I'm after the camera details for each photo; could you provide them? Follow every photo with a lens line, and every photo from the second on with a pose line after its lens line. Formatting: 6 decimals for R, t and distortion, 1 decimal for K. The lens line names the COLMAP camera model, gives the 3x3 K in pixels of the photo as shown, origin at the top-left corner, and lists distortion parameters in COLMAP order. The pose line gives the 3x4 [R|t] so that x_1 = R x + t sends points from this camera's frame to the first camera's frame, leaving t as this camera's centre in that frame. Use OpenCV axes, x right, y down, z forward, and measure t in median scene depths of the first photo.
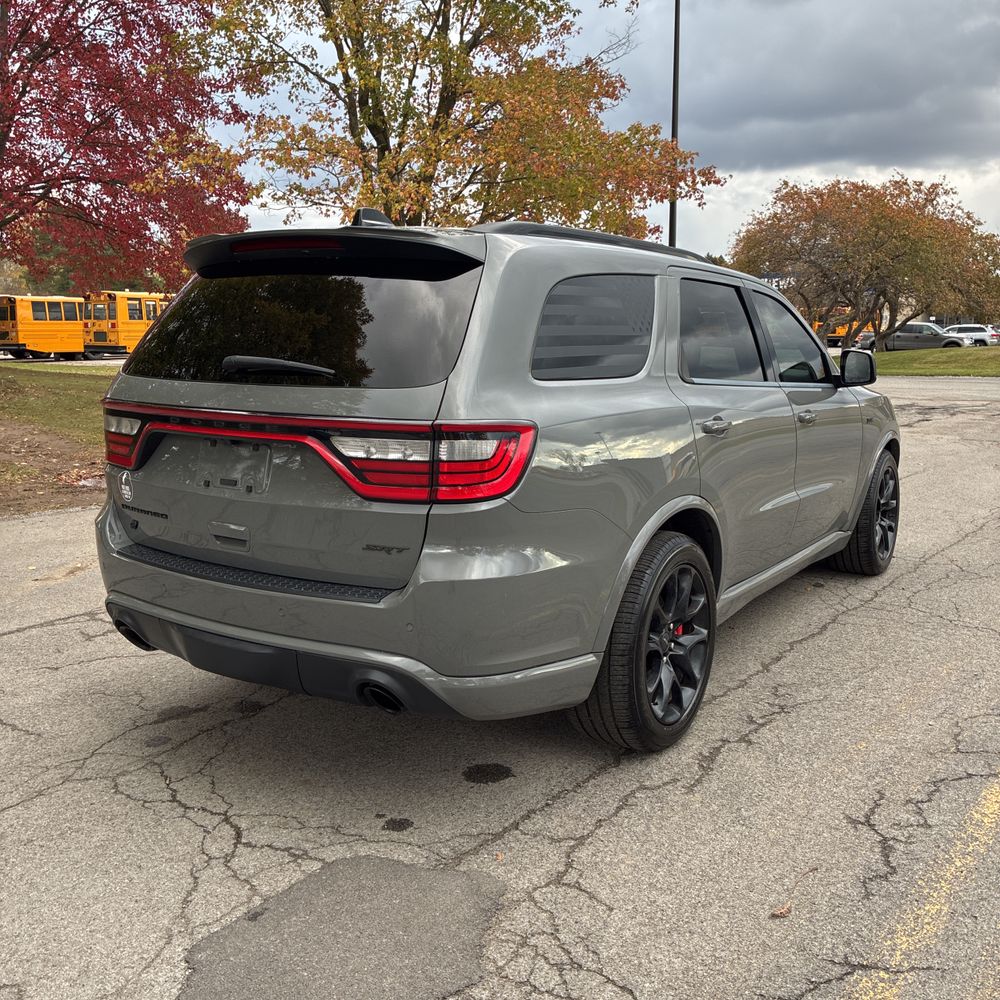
lens RADIAL K [[1012.4, 0, 502.6], [0, 1012.4, 508.2], [0, 0, 1]] dist [0.017086, 0.000000]
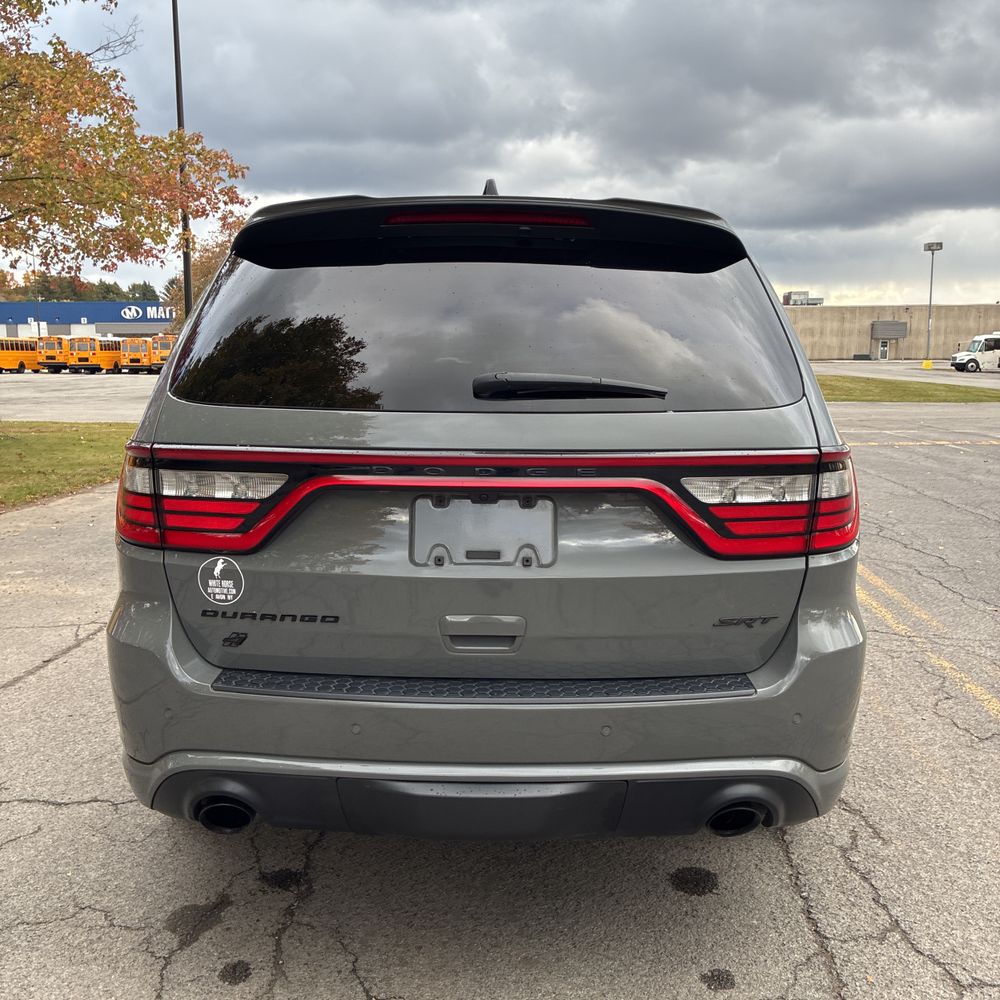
lens RADIAL K [[1012.4, 0, 499.0], [0, 1012.4, 496.4], [0, 0, 1]] dist [0.017086, 0.000000]
pose [[0.842978, -0.070796, 0.533269, -0.650419], [0.091733, 0.995701, -0.012822, -0.058330], [-0.530069, 0.059727, 0.845849, 0.433134]]
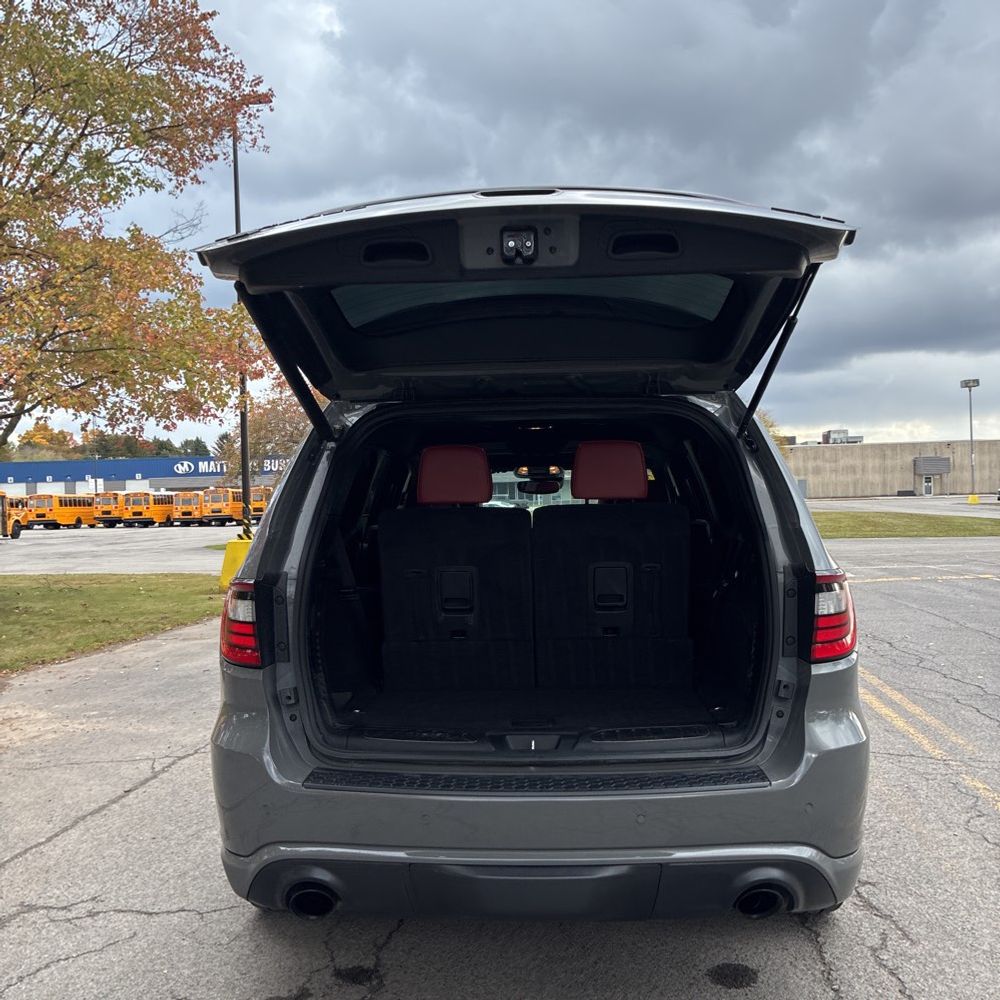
lens RADIAL K [[1012.4, 0, 493.9], [0, 1012.4, 505.2], [0, 0, 1]] dist [0.017086, 0.000000]
pose [[0.866716, -0.019250, 0.498430, -0.729978], [0.108100, 0.982756, -0.150020, -0.036277], [-0.486947, 0.183905, 0.853851, 0.310872]]
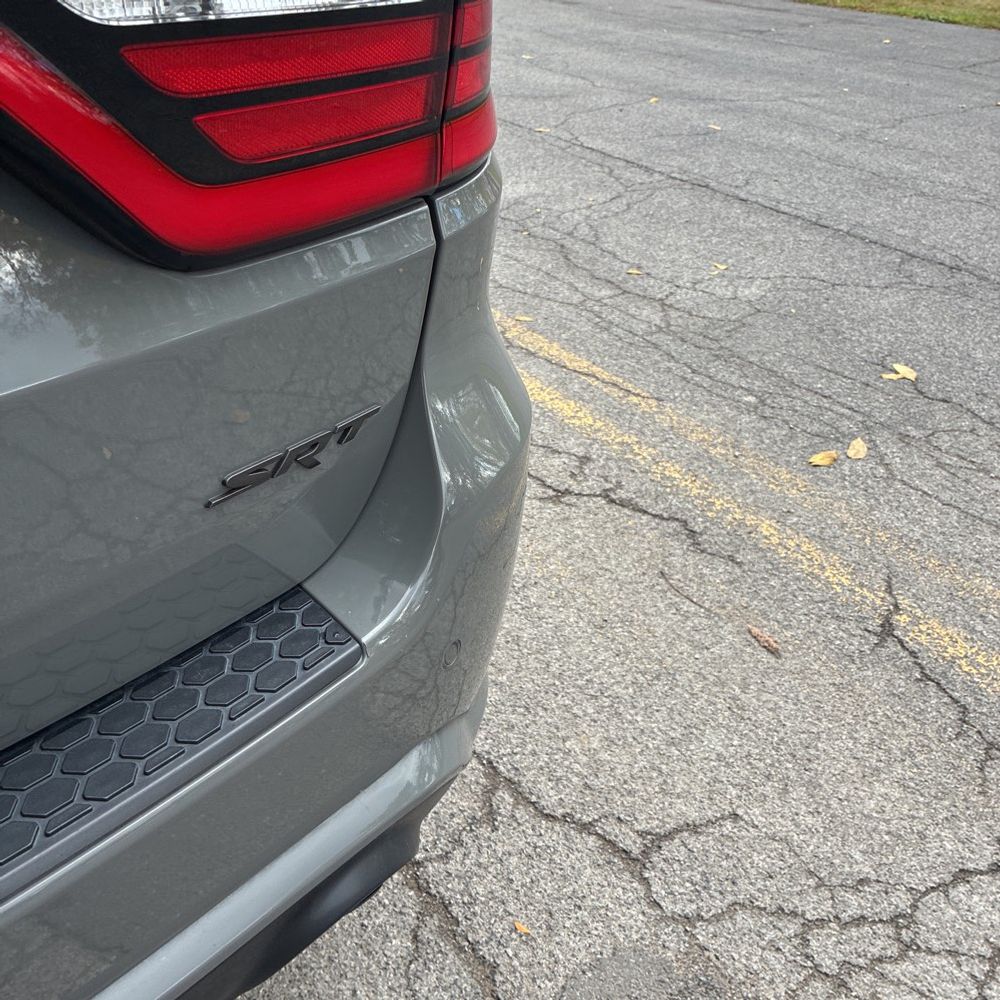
lens RADIAL K [[1012.4, 0, 493.9], [0, 1012.4, 500.9], [0, 0, 1]] dist [0.017086, 0.000000]
pose [[0.288954, -0.494491, 0.819747, -0.288025], [0.123218, 0.868360, 0.480383, -0.053855], [-0.949380, -0.037801, 0.311846, 0.855477]]
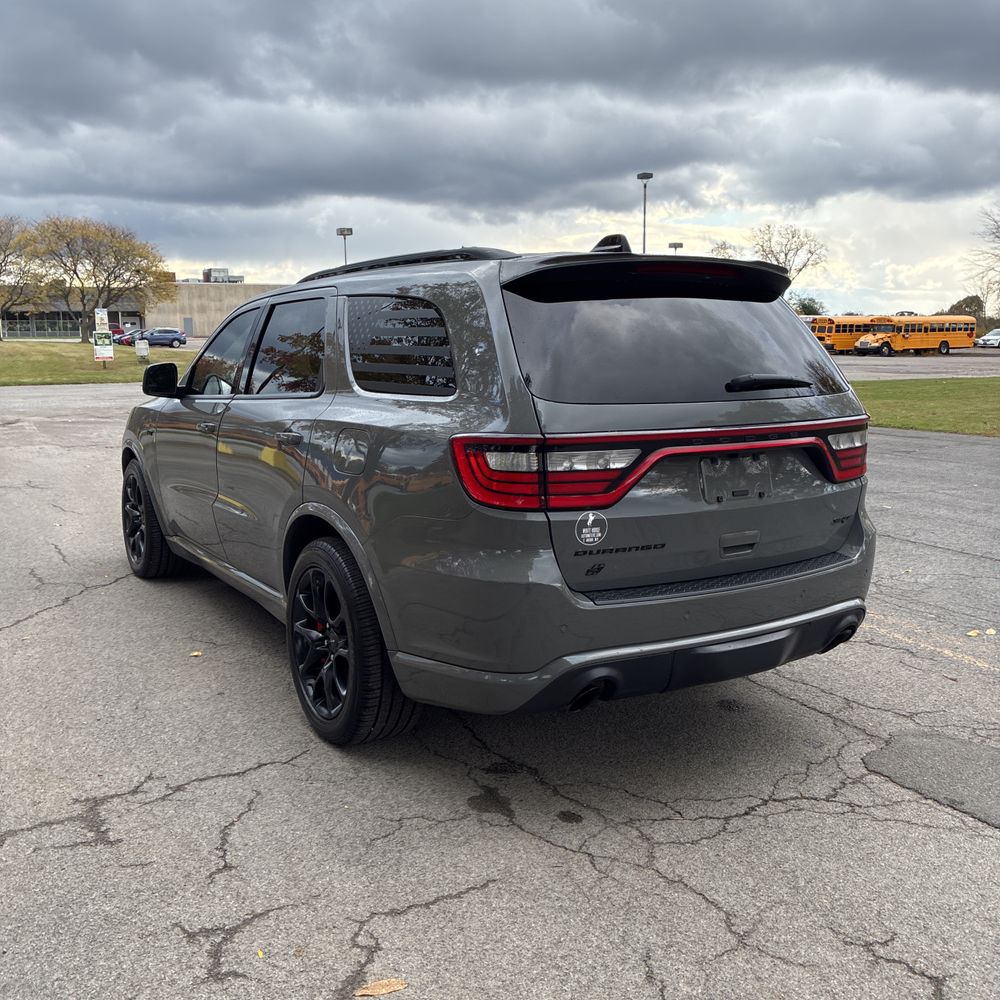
lens RADIAL K [[1012.4, 0, 495.9], [0, 1012.4, 502.5], [0, 0, 1]] dist [0.017086, 0.000000]
pose [[0.422017, -0.150875, 0.893946, -1.387852], [0.162431, 0.982682, 0.089171, -0.158771], [-0.891918, 0.107573, 0.439215, 0.798501]]
